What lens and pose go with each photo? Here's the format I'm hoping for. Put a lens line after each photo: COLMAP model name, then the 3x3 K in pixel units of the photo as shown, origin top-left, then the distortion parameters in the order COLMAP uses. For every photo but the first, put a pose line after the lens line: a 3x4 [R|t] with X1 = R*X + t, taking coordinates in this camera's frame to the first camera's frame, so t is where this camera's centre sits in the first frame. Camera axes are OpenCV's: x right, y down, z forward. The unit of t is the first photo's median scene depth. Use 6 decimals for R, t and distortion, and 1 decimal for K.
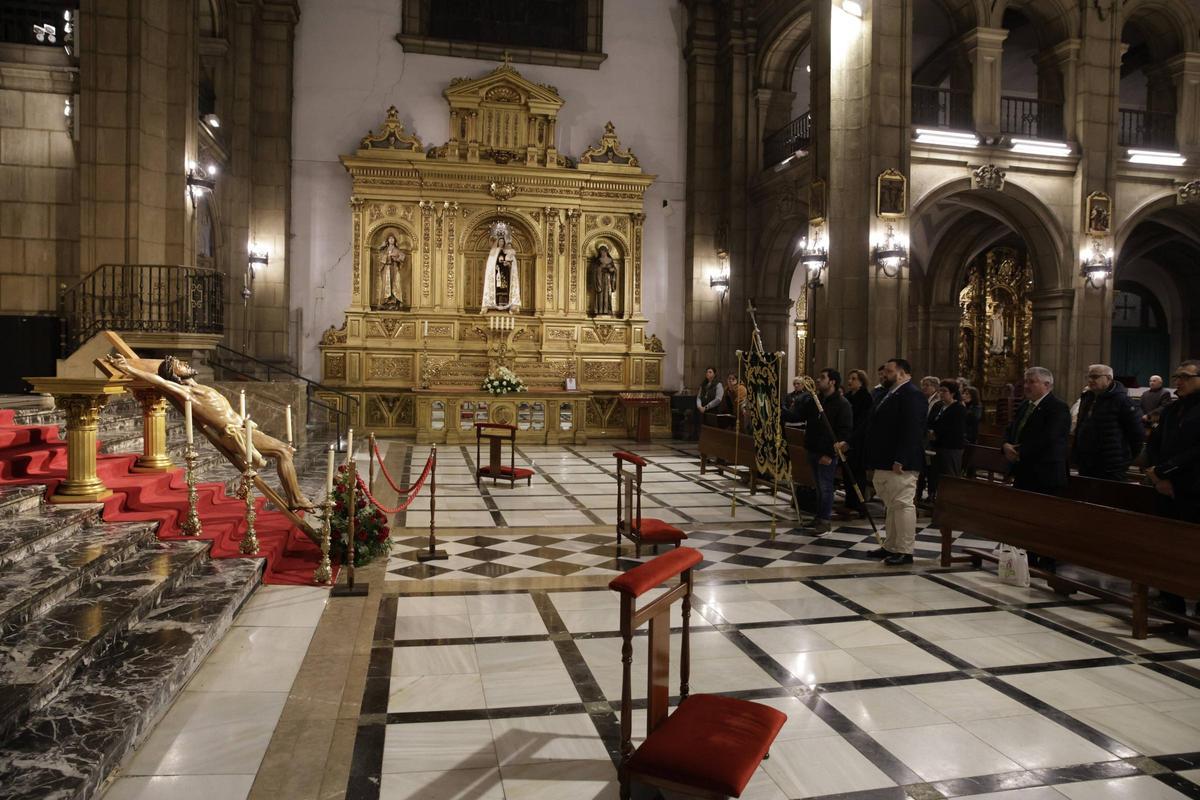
lens RADIAL K [[807.8, 0, 594.0], [0, 807.8, 399.2], [0, 0, 1]] dist [-0.107021, 0.081422]
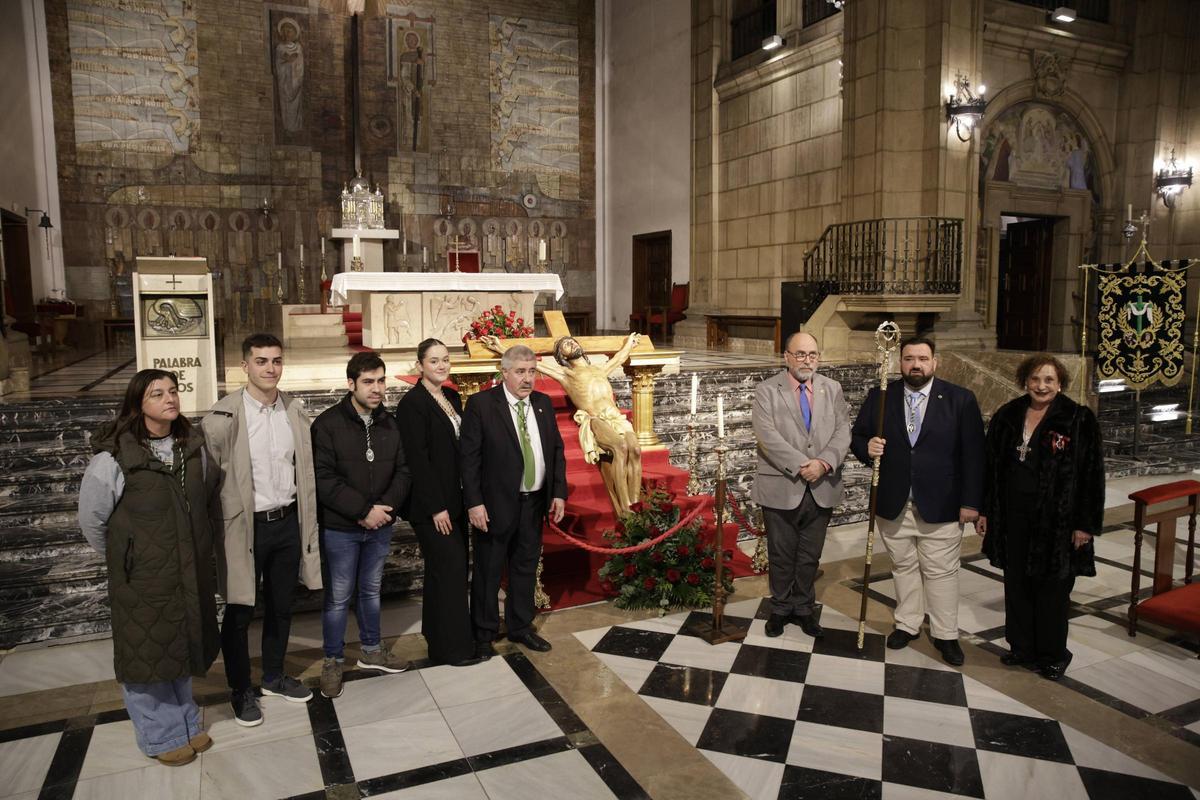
lens RADIAL K [[807.8, 0, 594.0], [0, 807.8, 399.2], [0, 0, 1]] dist [-0.107021, 0.081422]
pose [[0.218799, 0.098107, -0.970825, 0.267925], [-0.027425, 0.995158, 0.094385, -0.041356], [0.975384, 0.005974, 0.220431, 0.472905]]
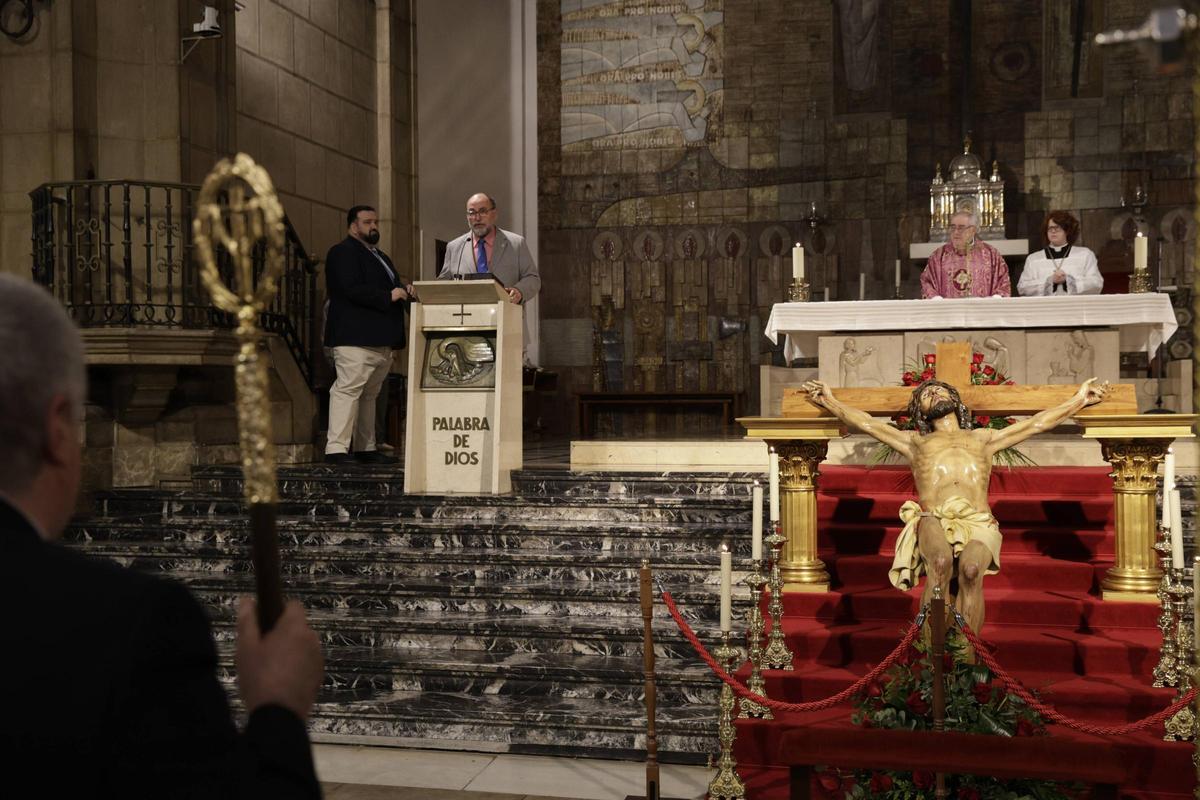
lens RADIAL K [[1492.2, 0, 600.0], [0, 1492.2, 400.0], [0, 0, 1]] dist [0.069652, 0.059173]
pose [[-0.443076, -0.017431, -0.896314, 0.325685], [-0.032227, 0.999474, -0.003506, -0.015885], [0.895904, 0.027333, -0.443405, 0.739447]]
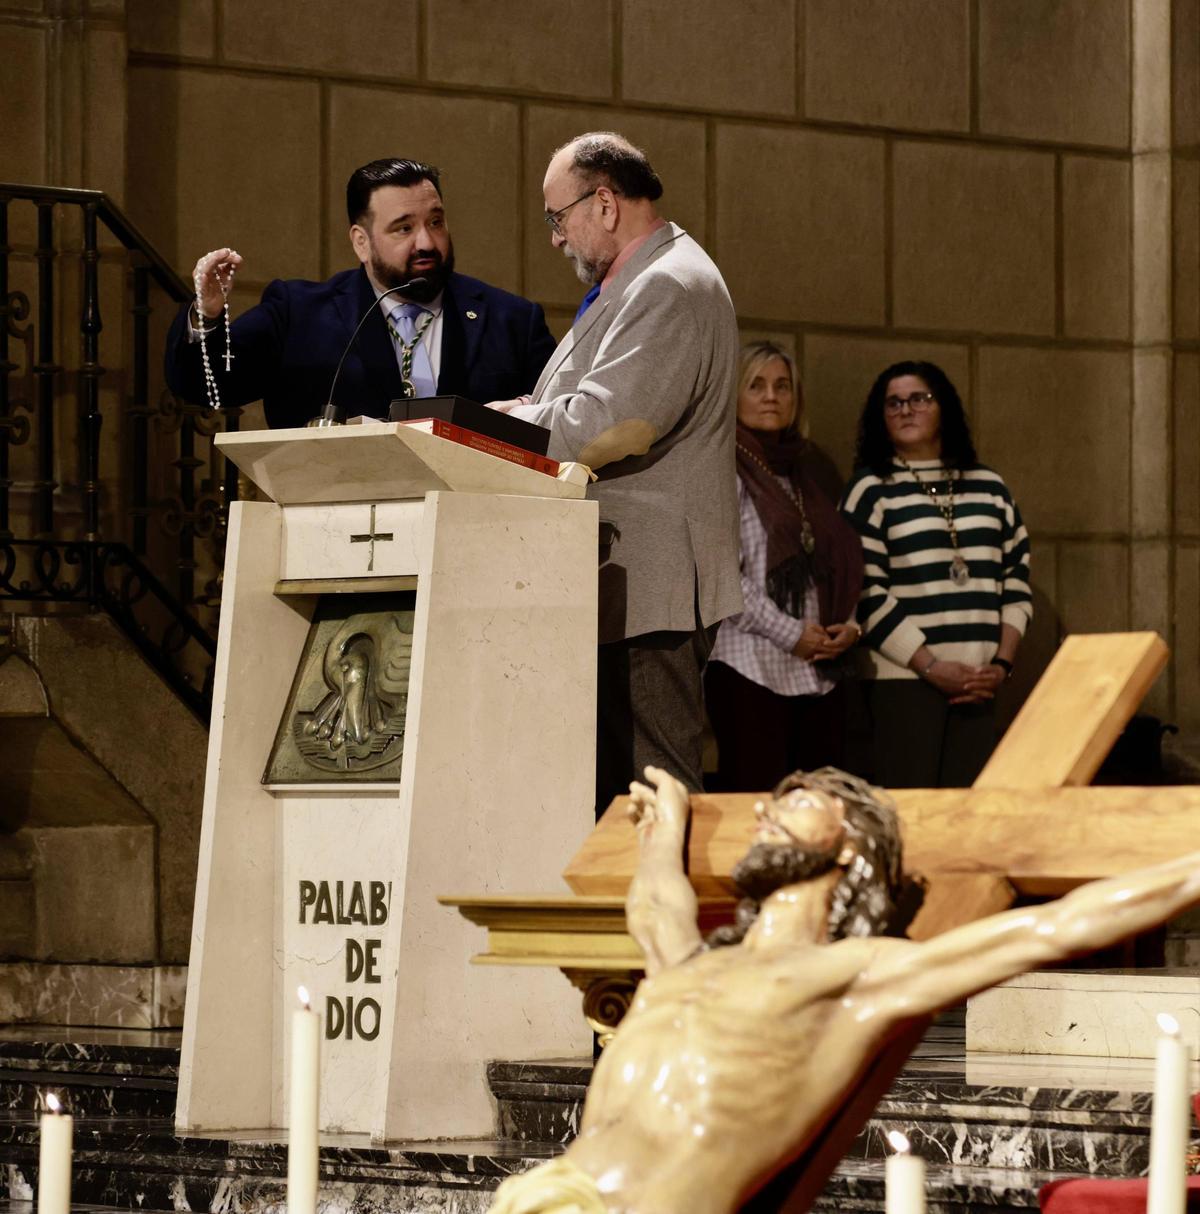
lens RADIAL K [[6584.8, 0, 632.3], [0, 6584.8, 609.4], [0, 0, 1]] dist [0.168329, 4.614213]
pose [[-0.867381, -0.030127, -0.496731, 0.116710], [-0.028620, 0.999534, -0.010647, -0.042102], [0.496821, 0.004982, -0.867839, 1.286523]]
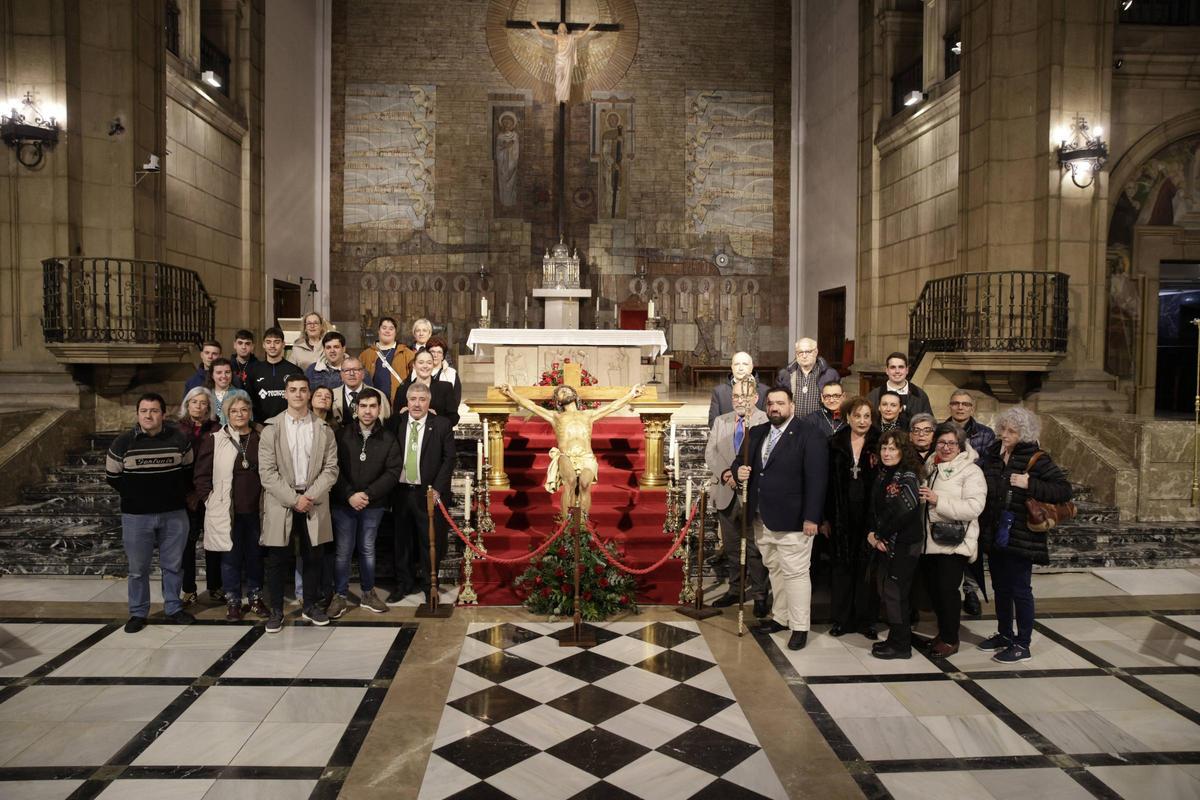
lens RADIAL K [[807.8, 0, 594.0], [0, 807.8, 399.2], [0, 0, 1]] dist [-0.107021, 0.081422]
pose [[-0.158112, 0.036035, -0.986763, 0.366786], [-0.046201, 0.997969, 0.043847, -0.050443], [0.986340, 0.052522, -0.156126, 0.716536]]
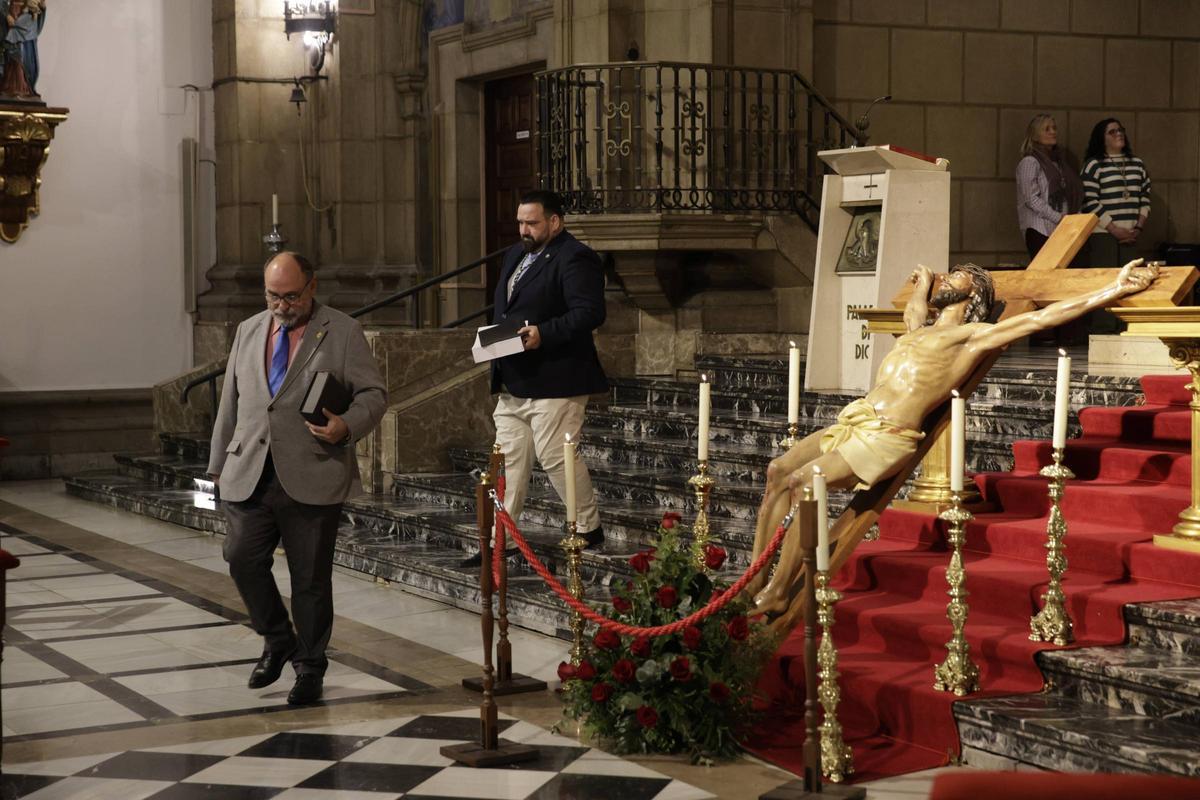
lens RADIAL K [[2209.9, 0, 586.6], [0, 2209.9, 401.8], [0, 0, 1]] dist [0.214274, 0.078931]
pose [[-0.961047, 0.005607, -0.276329, 0.037399], [-0.016583, 0.996823, 0.077902, -0.042120], [0.275888, 0.079450, -0.957900, 1.313145]]
